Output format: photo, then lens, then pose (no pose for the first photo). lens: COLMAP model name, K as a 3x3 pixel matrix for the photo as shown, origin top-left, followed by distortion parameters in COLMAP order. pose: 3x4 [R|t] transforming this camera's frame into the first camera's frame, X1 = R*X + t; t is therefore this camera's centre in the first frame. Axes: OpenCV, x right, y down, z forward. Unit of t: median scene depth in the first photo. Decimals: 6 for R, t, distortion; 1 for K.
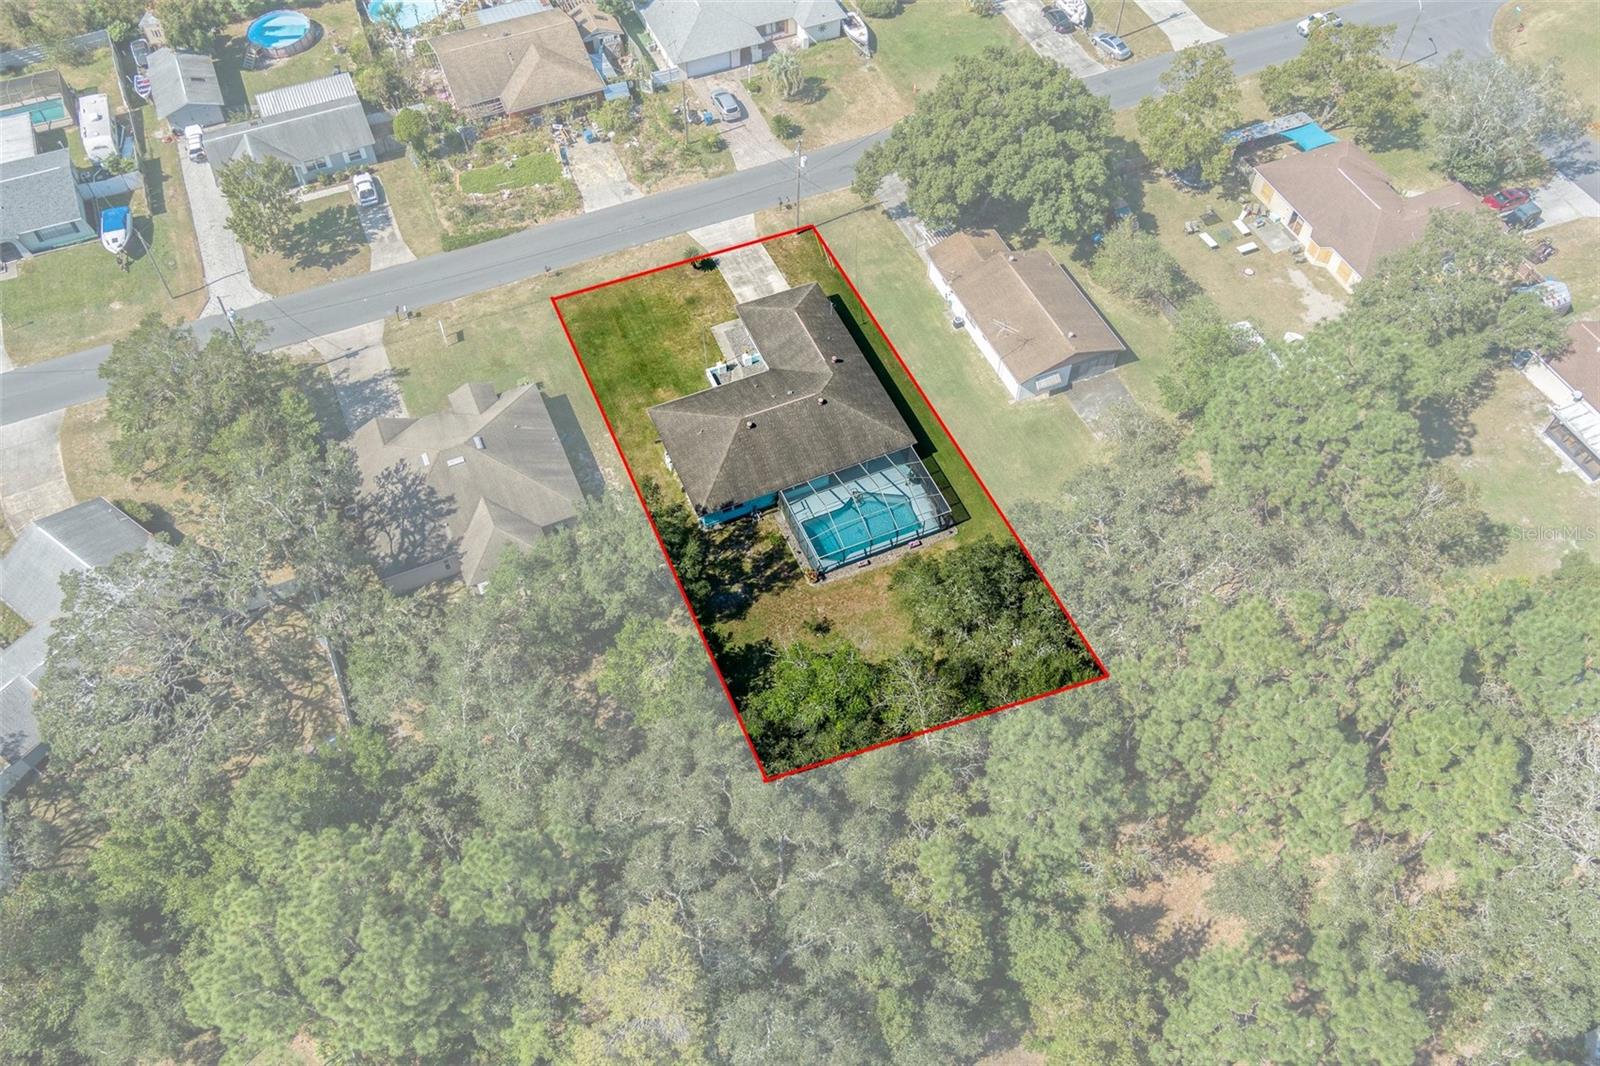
lens RADIAL K [[1288.0, 0, 797.3], [0, 1288.0, 538.1], [0, 0, 1]] dist [0.000121, -0.000250]
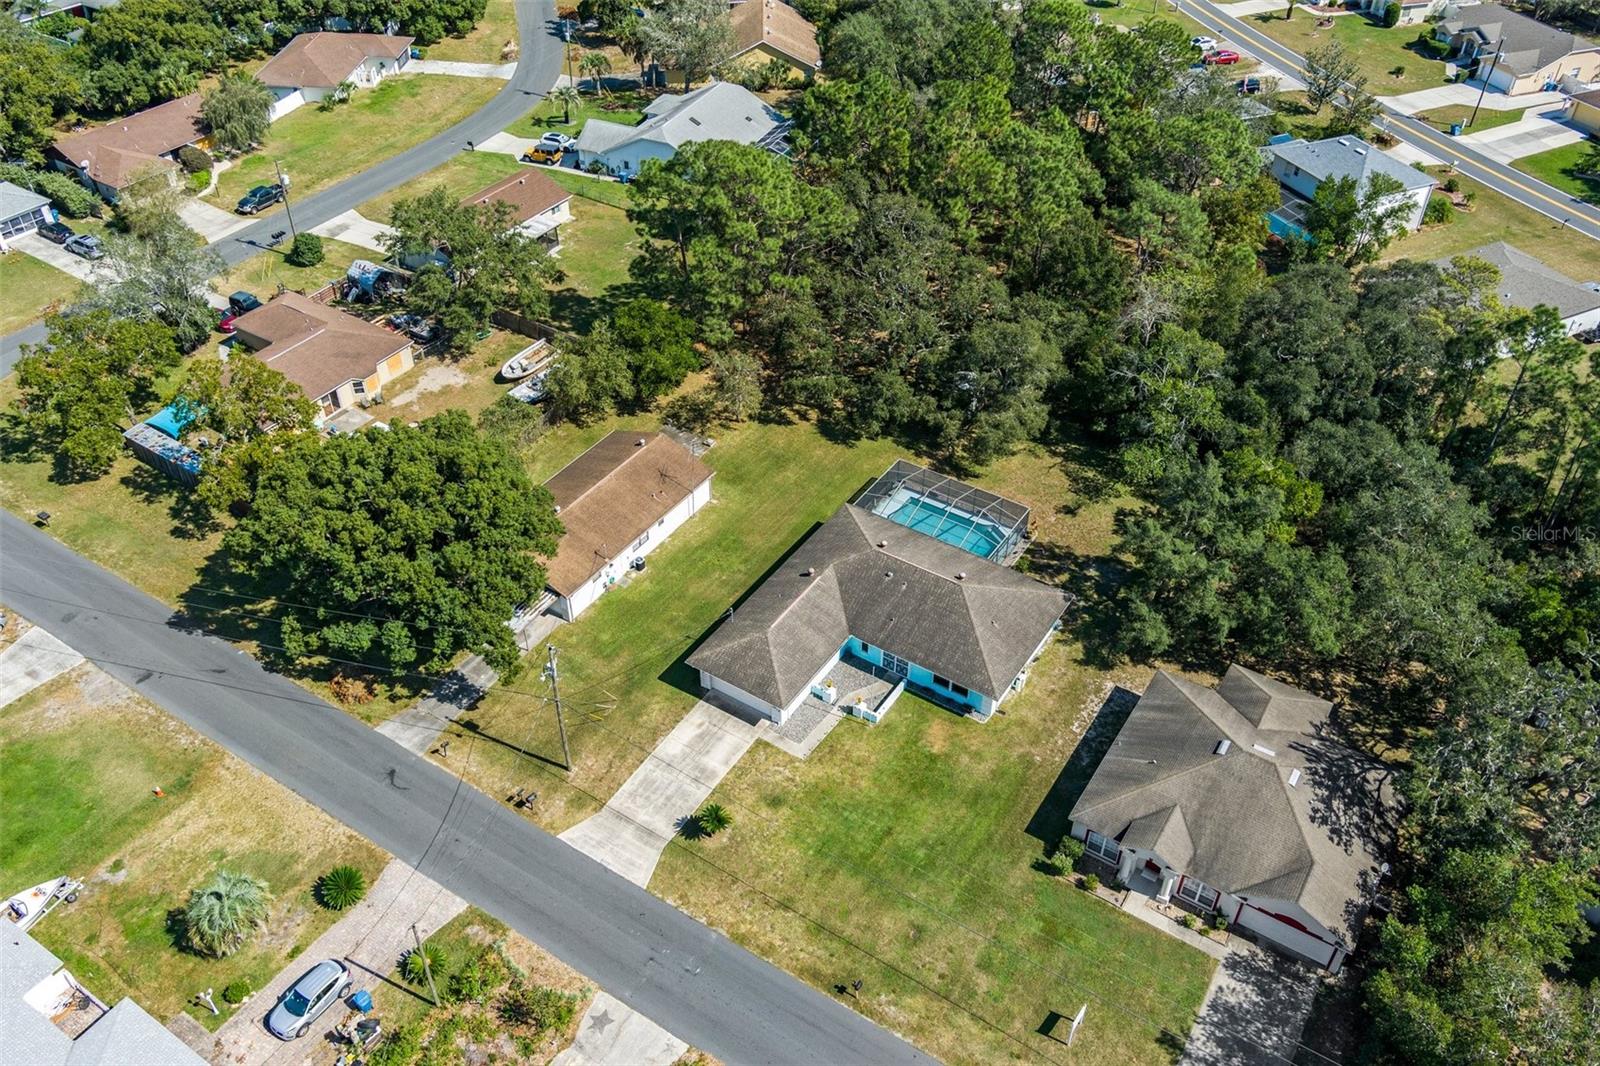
lens RADIAL K [[1288.0, 0, 797.3], [0, 1288.0, 538.1], [0, 0, 1]] dist [0.000121, -0.000250]
pose [[-0.550691, -0.538078, 0.638131, -0.509929], [0.680088, 0.154020, 0.716770, -0.780356], [-0.483963, 0.828704, 0.281123, 0.780132]]
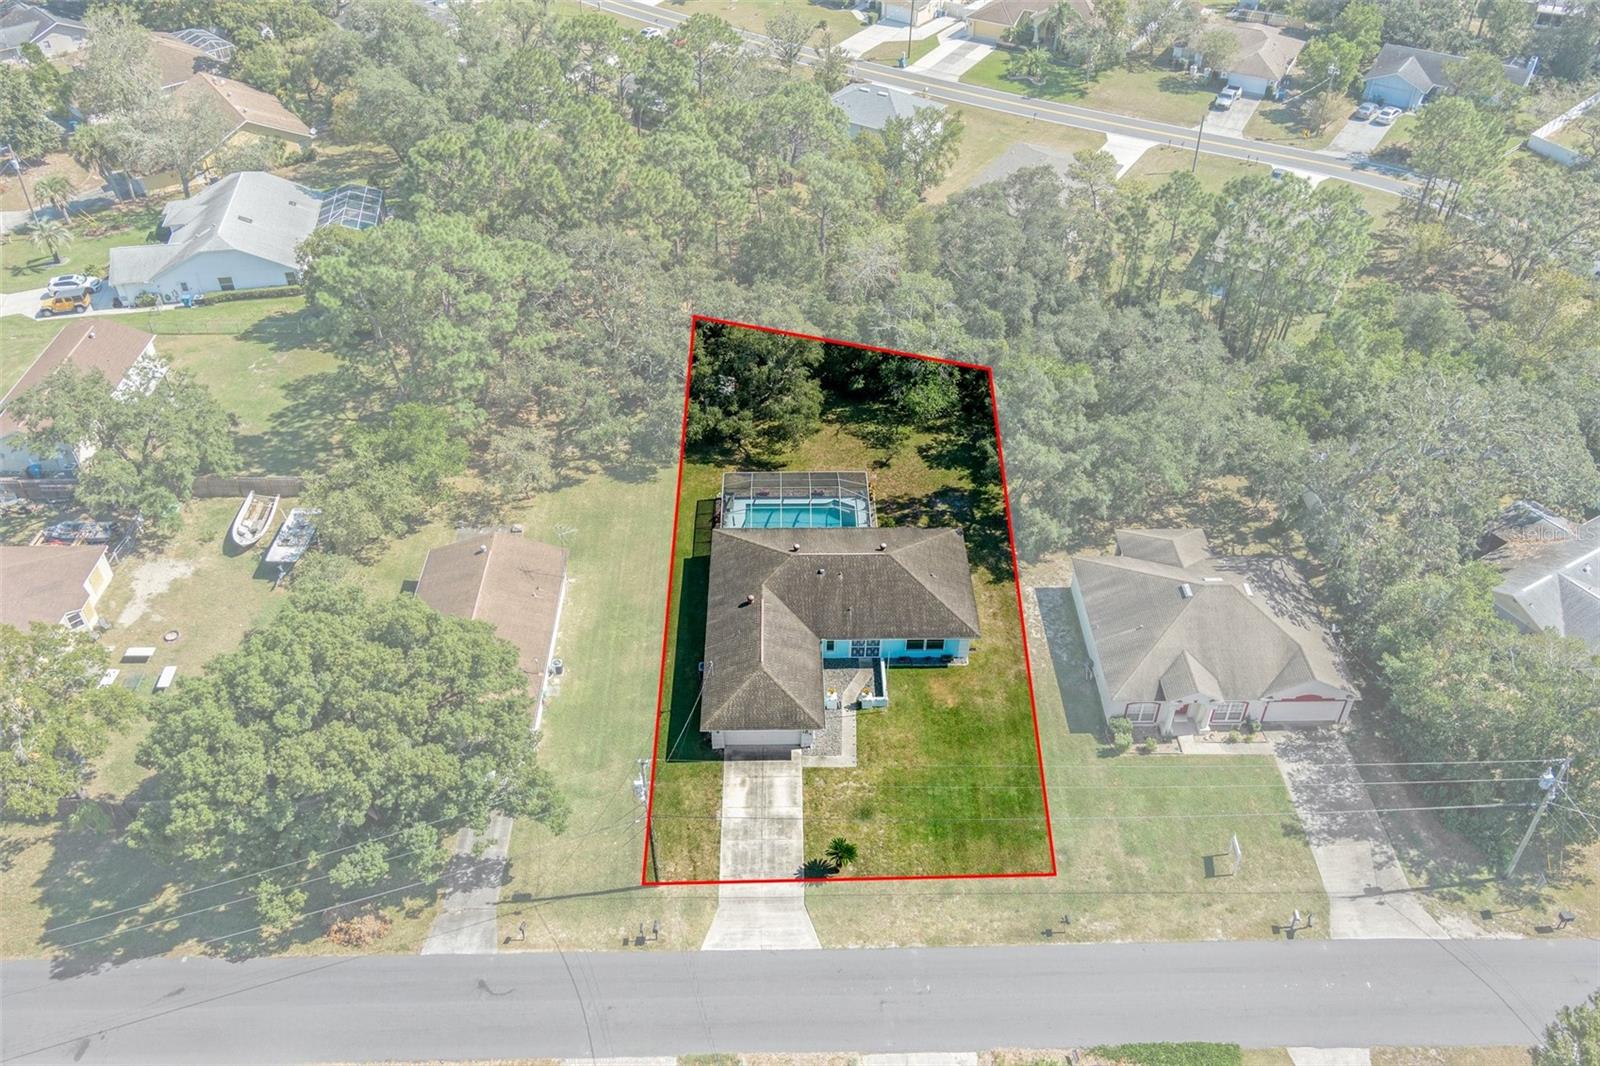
lens RADIAL K [[1288.0, 0, 797.3], [0, 1288.0, 538.1], [0, 0, 1]] dist [0.000121, -0.000250]
pose [[-0.924017, -0.245171, 0.293401, -0.242678], [0.310335, -0.032650, 0.950066, -0.955150], [-0.223349, 0.968930, 0.106254, 0.901569]]
